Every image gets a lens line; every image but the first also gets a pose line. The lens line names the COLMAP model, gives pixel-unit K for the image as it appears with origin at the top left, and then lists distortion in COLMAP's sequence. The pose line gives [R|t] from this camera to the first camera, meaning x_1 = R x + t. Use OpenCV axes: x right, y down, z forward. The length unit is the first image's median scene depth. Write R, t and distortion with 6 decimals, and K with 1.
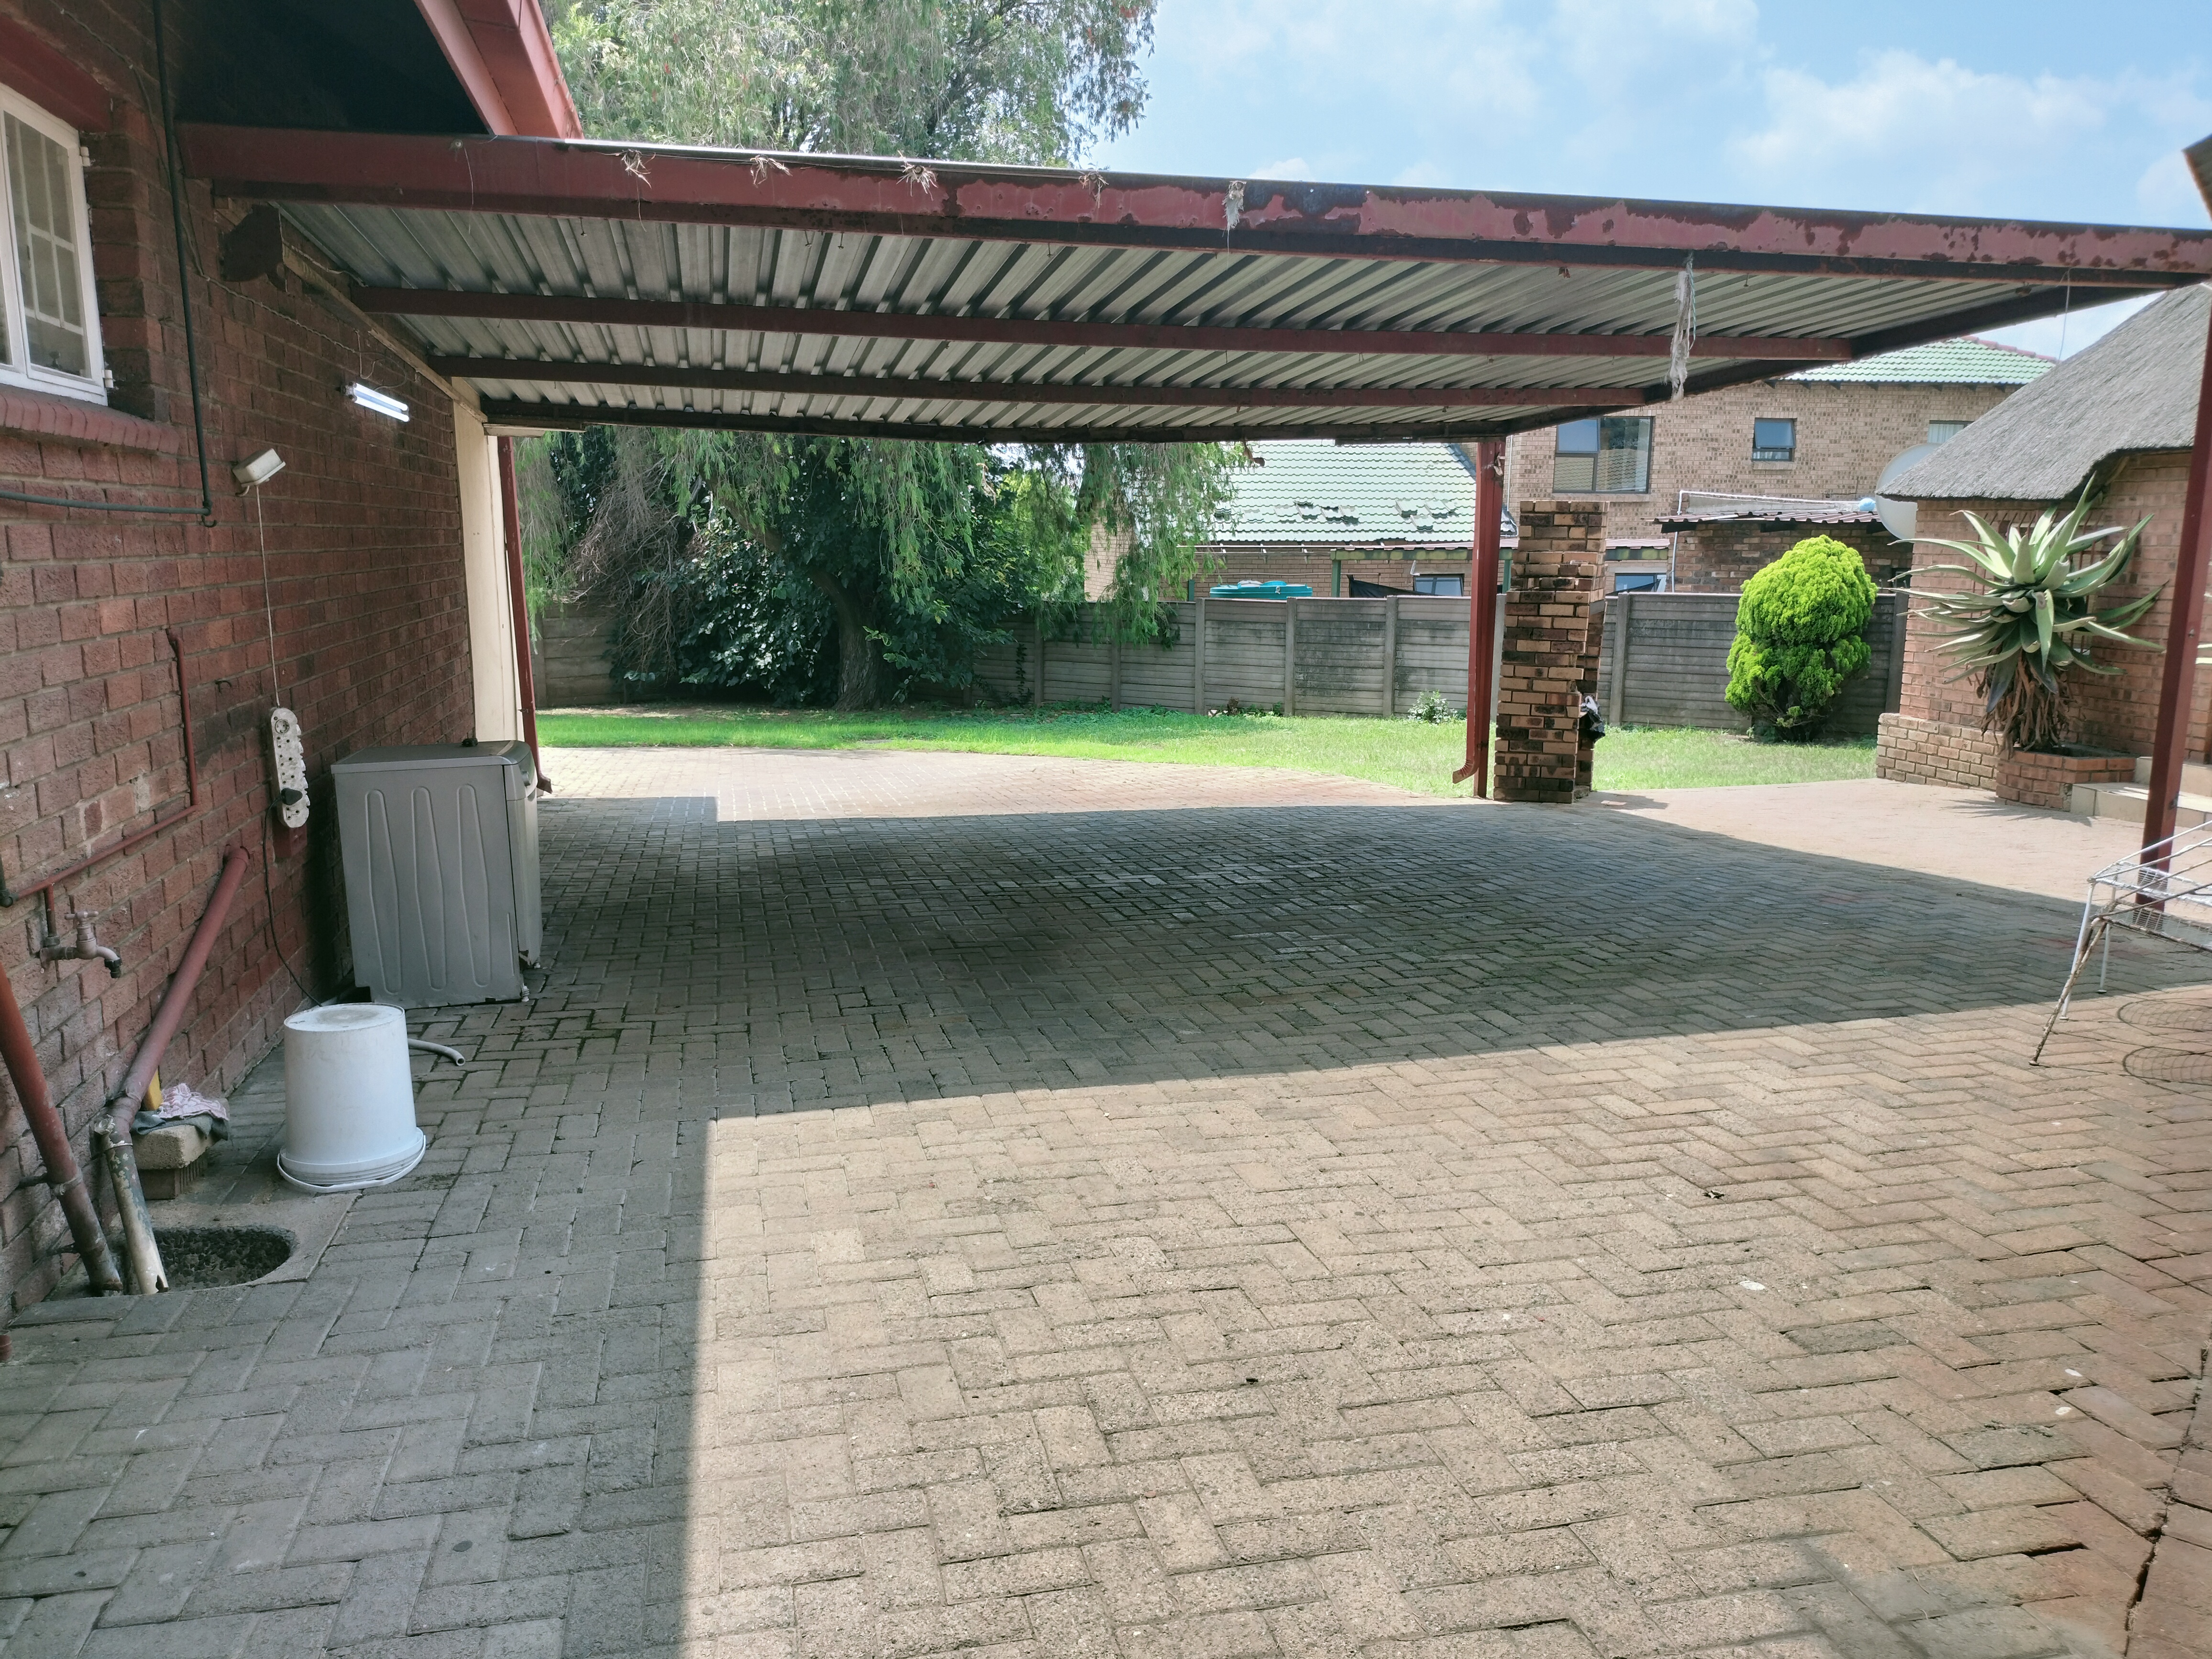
lens RADIAL K [[1646.3, 0, 1106.0], [0, 1646.3, 829.5], [0, 0, 1]] dist [0.021946, -0.021821]
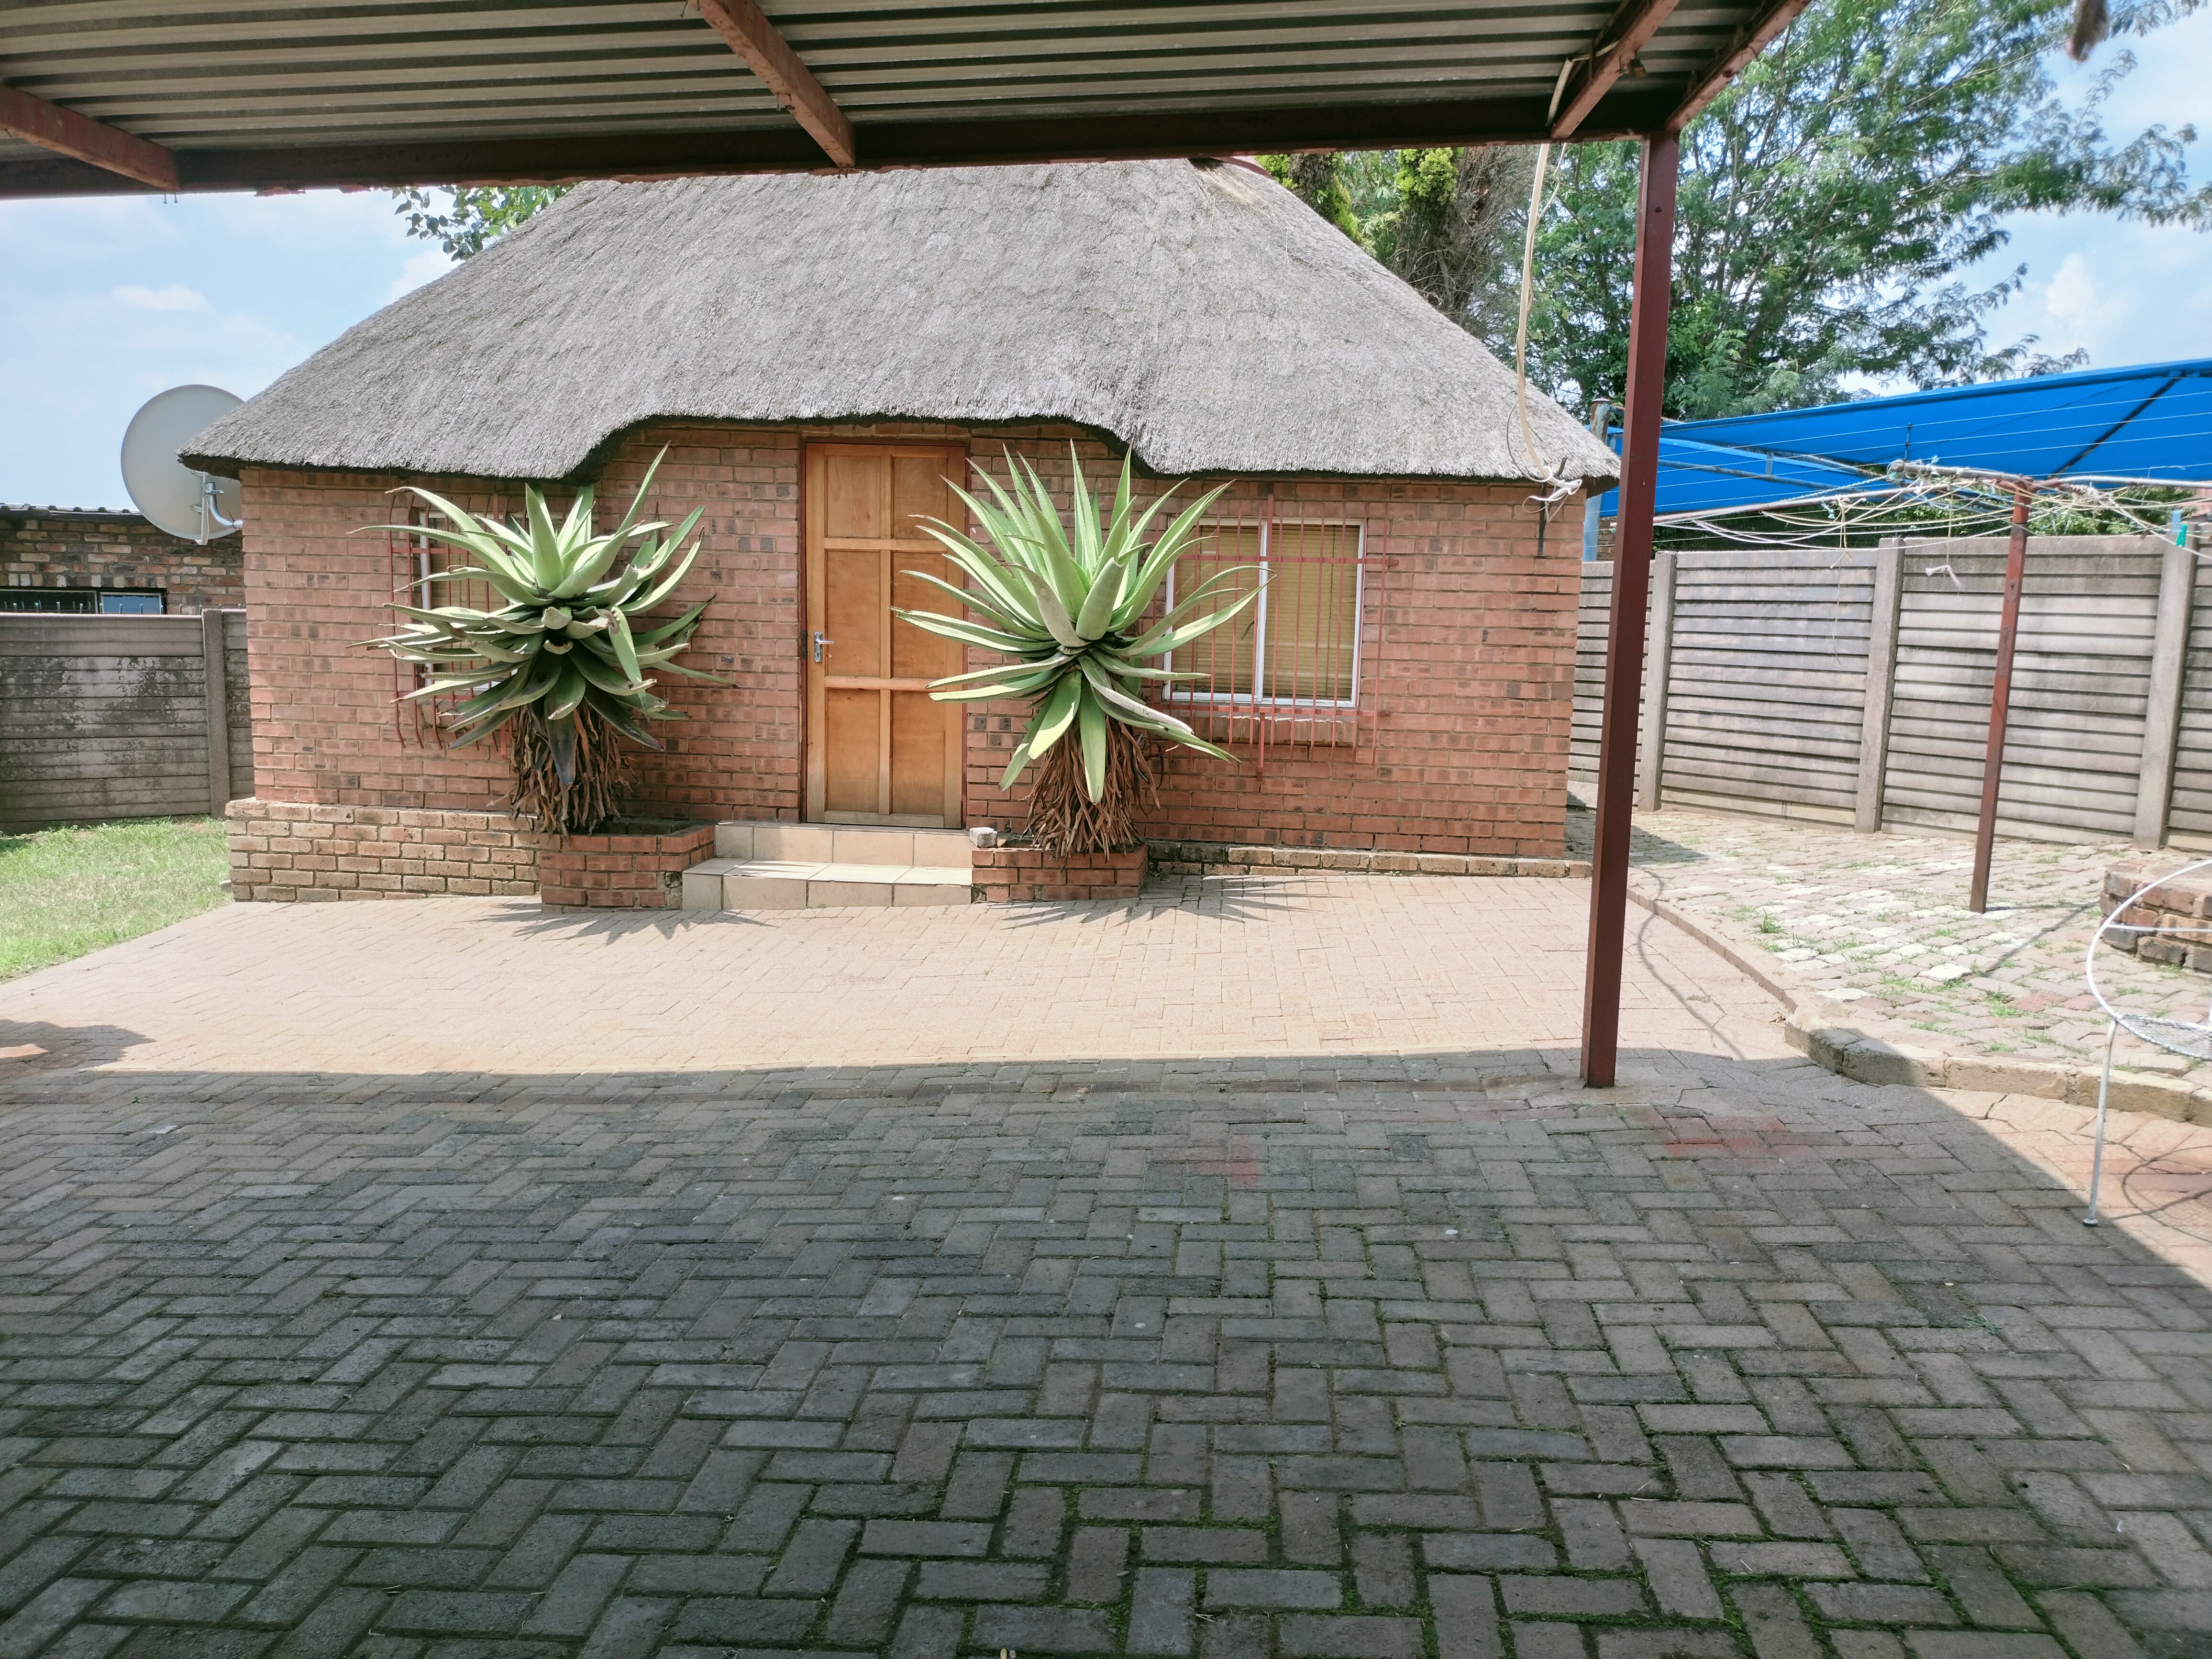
lens RADIAL K [[1646.3, 0, 1106.0], [0, 1646.3, 829.5], [0, 0, 1]] dist [0.021946, -0.021821]
pose [[0.305391, -0.125186, 0.943962, -0.039452], [0.144468, 0.985936, 0.084014, -0.075894], [-0.941204, 0.110716, 0.319182, 0.562604]]
